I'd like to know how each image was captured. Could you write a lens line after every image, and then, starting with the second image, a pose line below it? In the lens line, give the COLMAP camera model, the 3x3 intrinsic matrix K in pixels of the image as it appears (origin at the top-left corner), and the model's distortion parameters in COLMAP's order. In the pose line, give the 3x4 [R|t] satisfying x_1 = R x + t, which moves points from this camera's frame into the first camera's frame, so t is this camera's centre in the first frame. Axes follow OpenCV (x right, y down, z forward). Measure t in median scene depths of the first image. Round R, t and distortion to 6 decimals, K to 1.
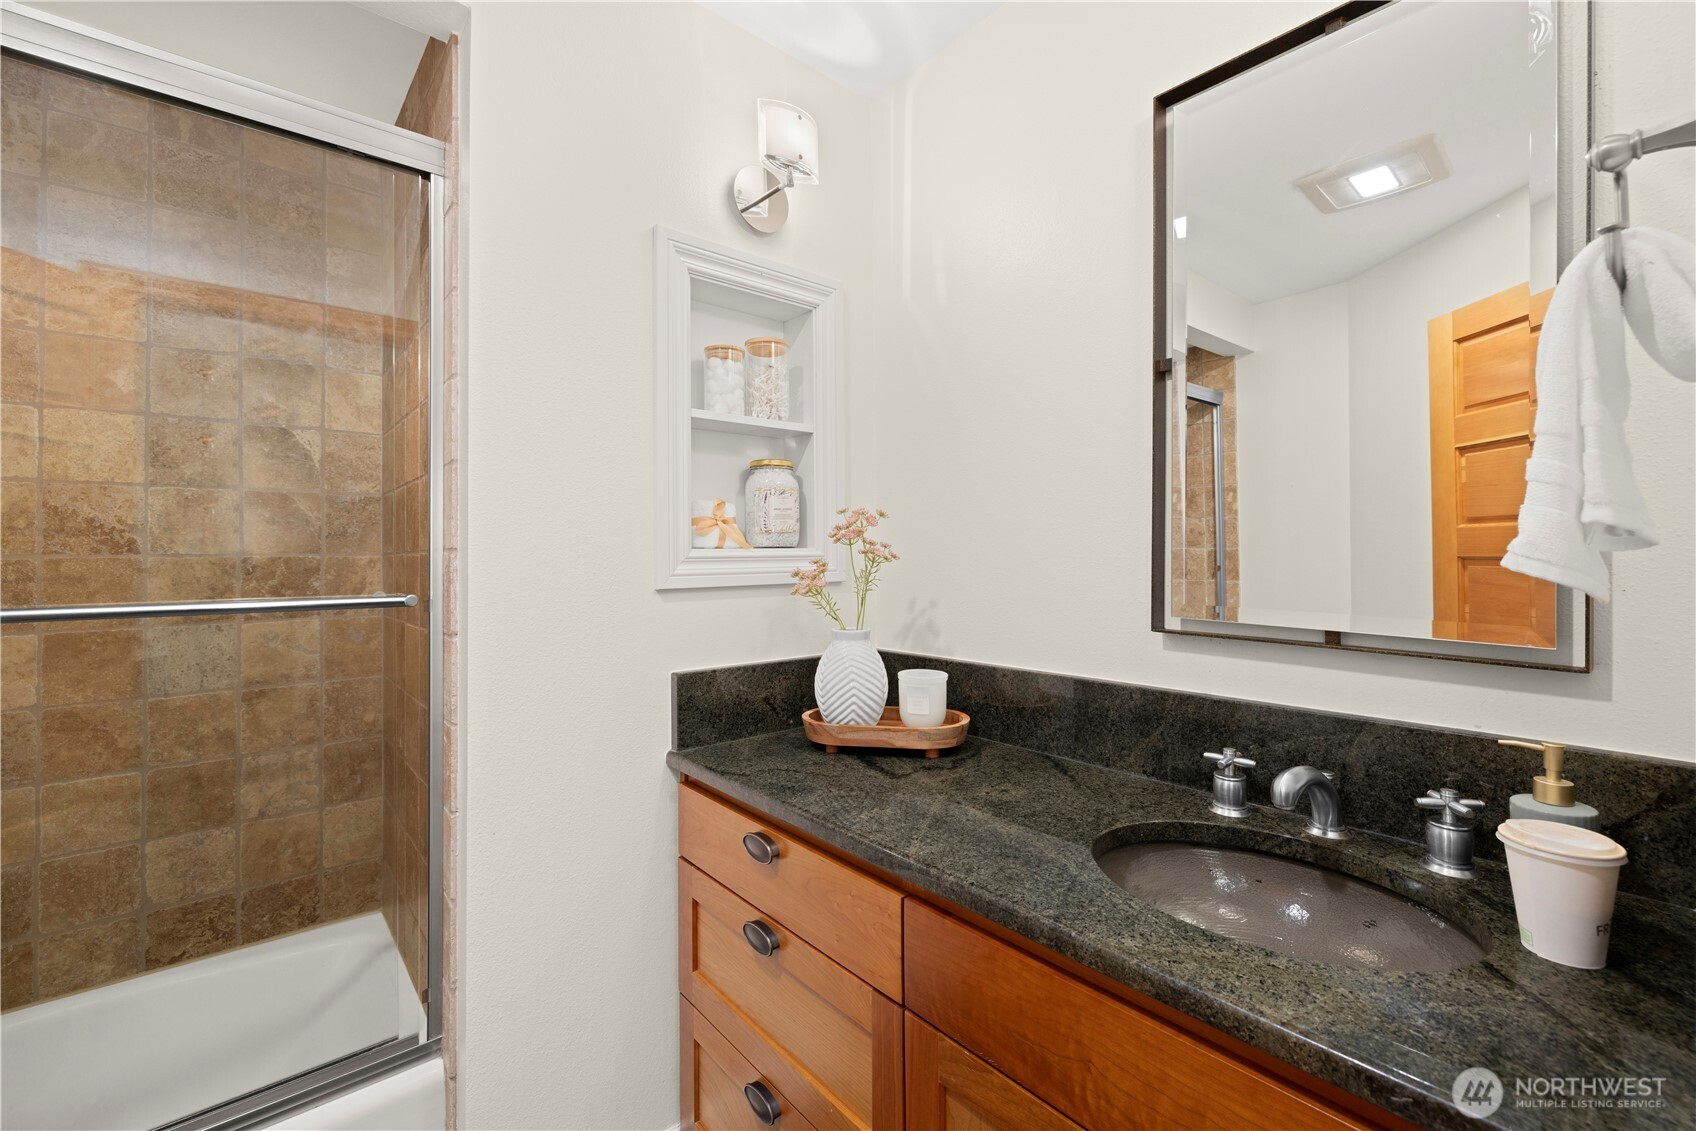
lens RADIAL K [[706.0, 0, 847.8], [0, 706.0, 570.0], [0, 0, 1]] dist [0.000171, -0.000001]
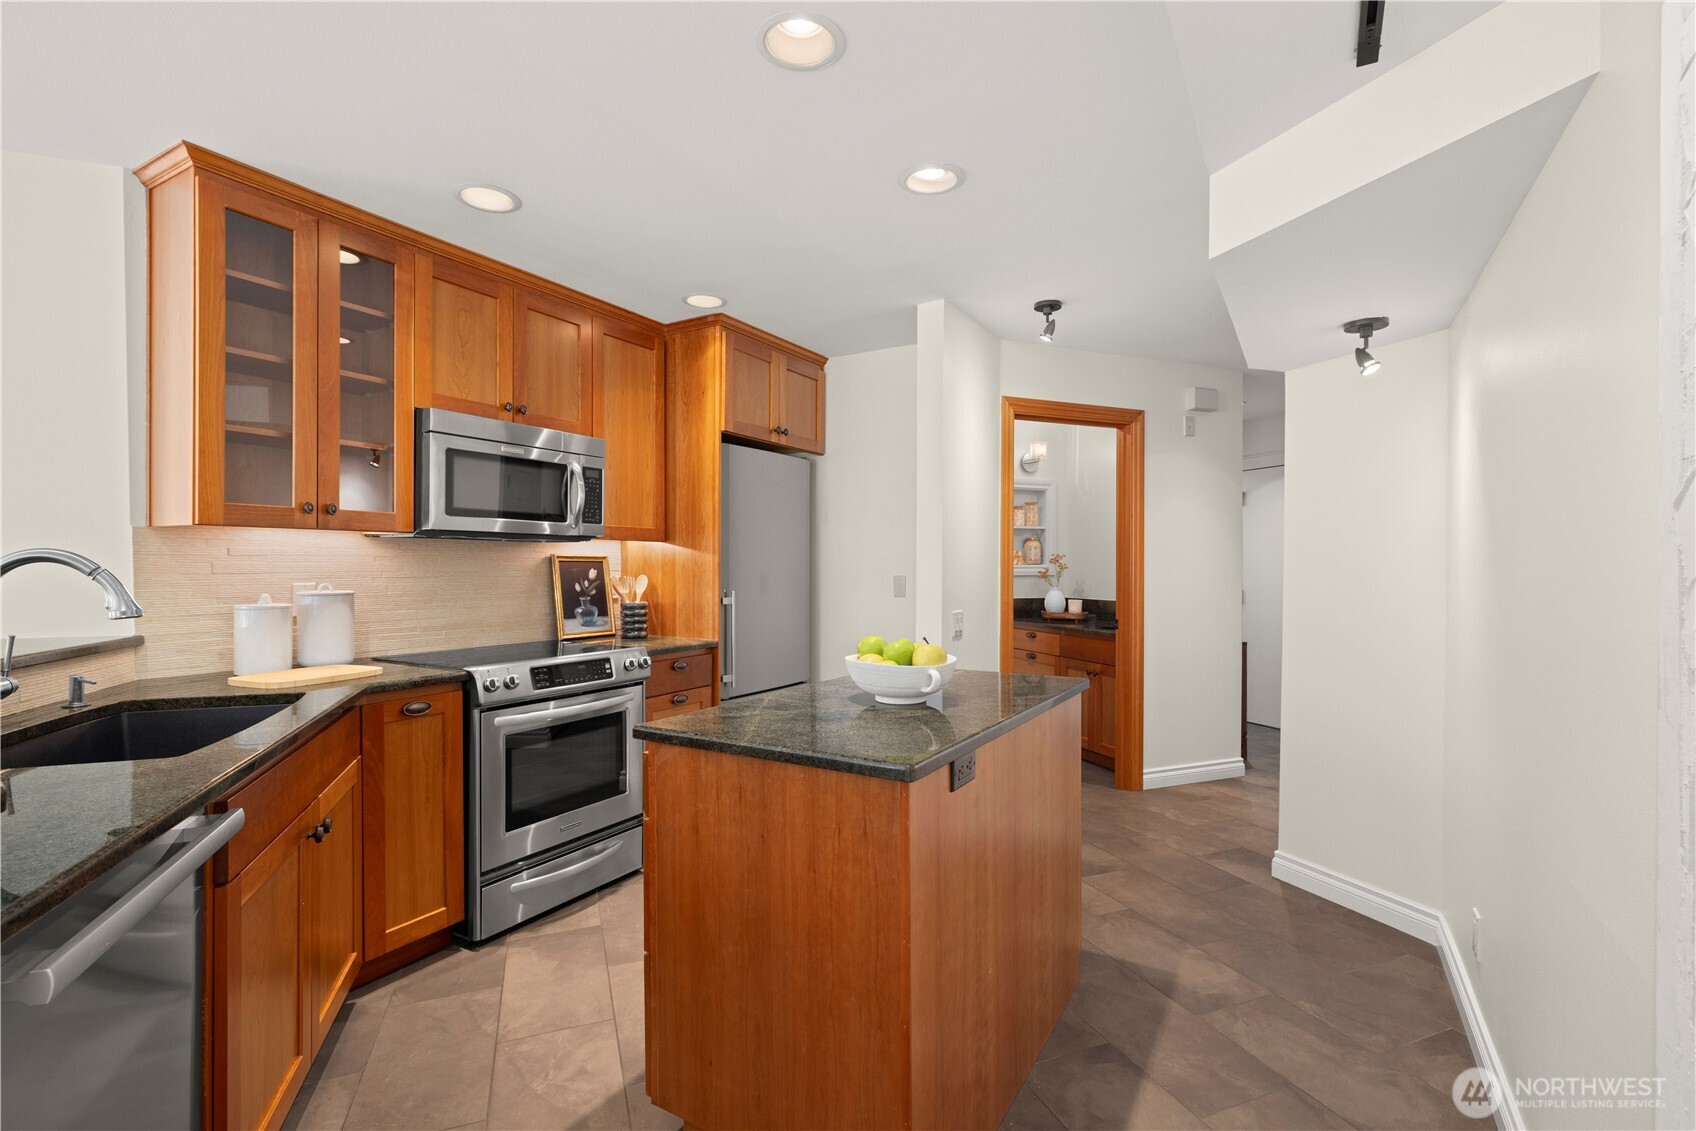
lens RADIAL K [[797.9, 0, 848.3], [0, 797.9, 568.6], [0, 0, 1]] dist [0.006363, 0.000241]
pose [[0.952565, 0.009238, -0.304195, 0.221531], [-0.009406, 0.999955, 0.000911, -0.007667], [0.304190, 0.001993, 0.952609, -2.993379]]
